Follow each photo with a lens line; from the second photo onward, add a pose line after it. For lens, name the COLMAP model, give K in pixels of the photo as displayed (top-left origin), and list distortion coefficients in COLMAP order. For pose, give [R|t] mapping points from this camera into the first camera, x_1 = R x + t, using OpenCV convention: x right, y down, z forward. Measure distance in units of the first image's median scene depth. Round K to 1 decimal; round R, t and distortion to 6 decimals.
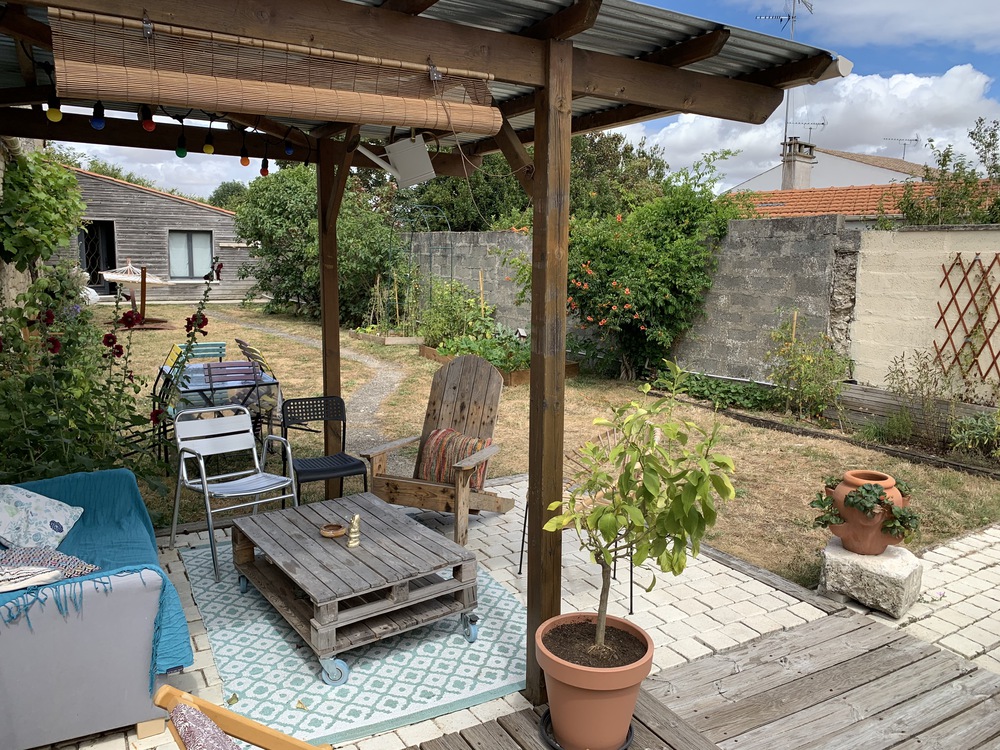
lens RADIAL K [[766.3, 0, 499.9], [0, 766.3, 375.1], [0, 0, 1]] dist [0.040701, -0.041910]
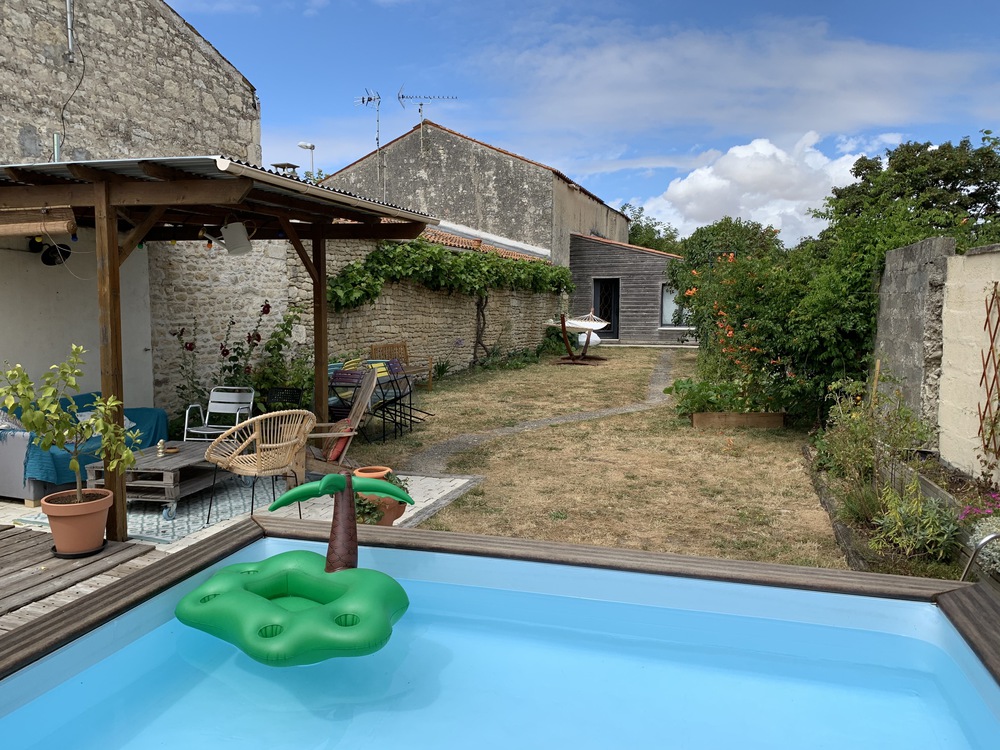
lens RADIAL K [[766.3, 0, 493.4], [0, 766.3, 372.6], [0, 0, 1]] dist [0.040701, -0.041910]
pose [[0.648016, 0.051269, -0.759899, 0.339453], [-0.103351, 0.994422, -0.021042, -0.004577], [0.754582, 0.092172, 0.649700, 0.076736]]
